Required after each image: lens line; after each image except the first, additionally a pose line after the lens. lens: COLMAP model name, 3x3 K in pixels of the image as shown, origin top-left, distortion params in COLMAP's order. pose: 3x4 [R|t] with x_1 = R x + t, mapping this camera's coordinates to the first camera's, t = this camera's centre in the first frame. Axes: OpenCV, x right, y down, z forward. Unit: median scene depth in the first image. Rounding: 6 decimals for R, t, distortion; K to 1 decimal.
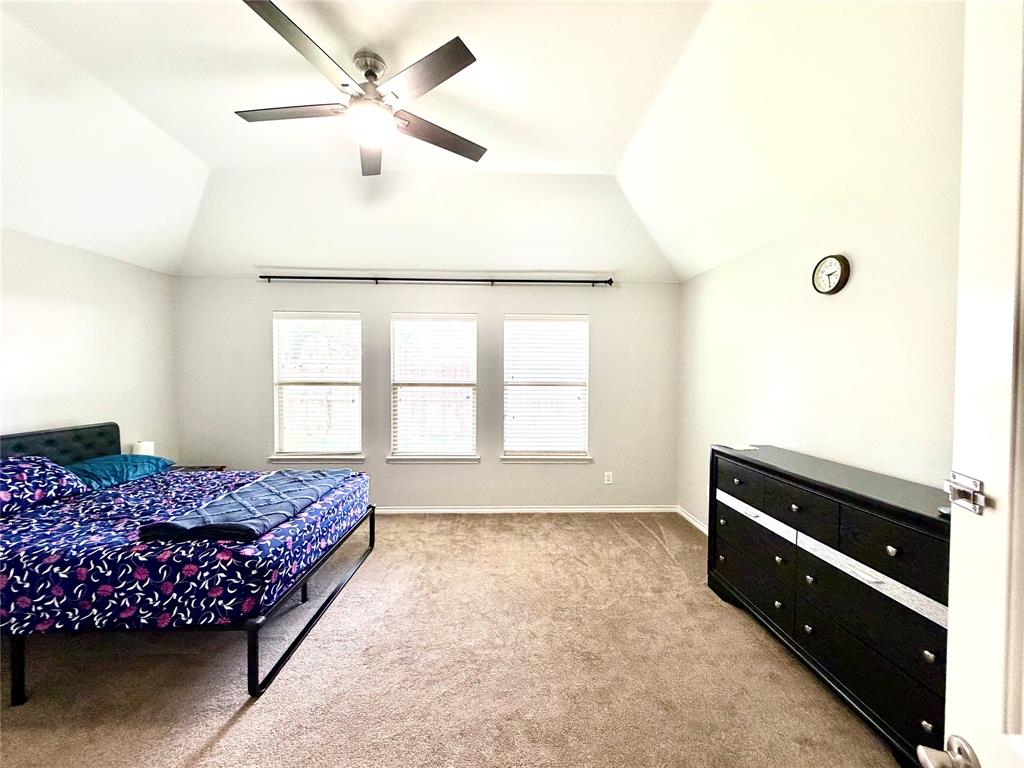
lens RADIAL K [[408.3, 0, 510.5], [0, 408.3, 383.4], [0, 0, 1]] dist [0.000275, 0.000030]
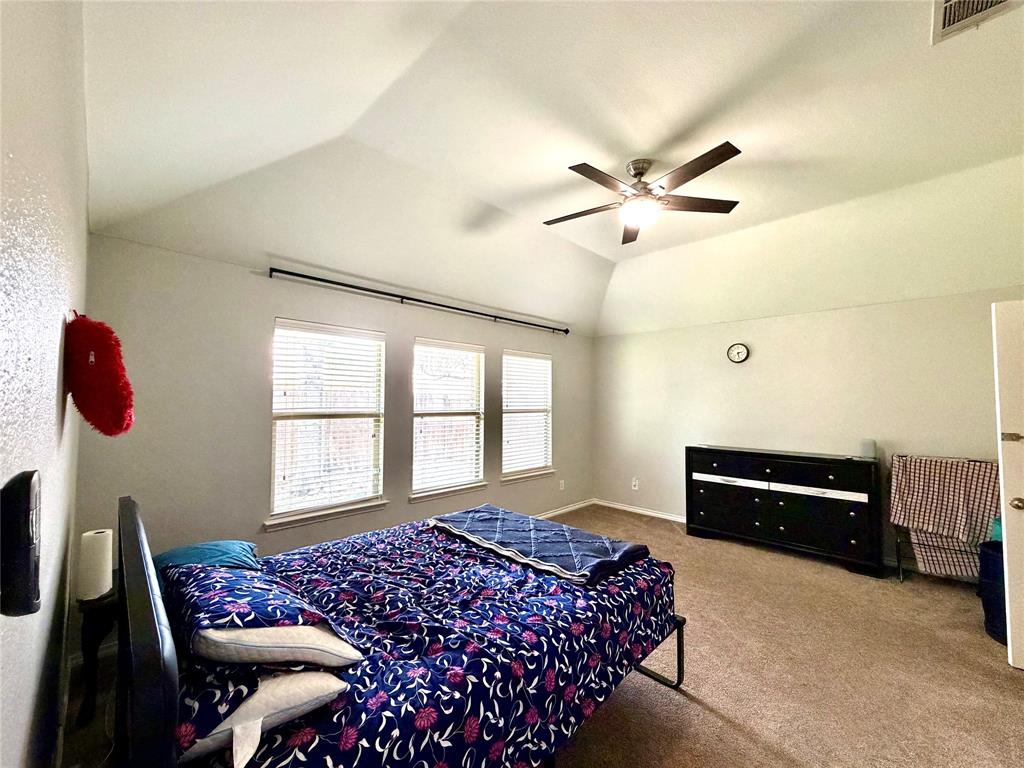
lens RADIAL K [[408.3, 0, 510.5], [0, 408.3, 383.4], [0, 0, 1]] dist [0.000275, 0.000030]
pose [[0.721244, 0.027874, 0.692120, -0.763239], [0.014830, 0.998340, -0.055661, -0.013695], [-0.692522, 0.050409, 0.719633, 0.195723]]
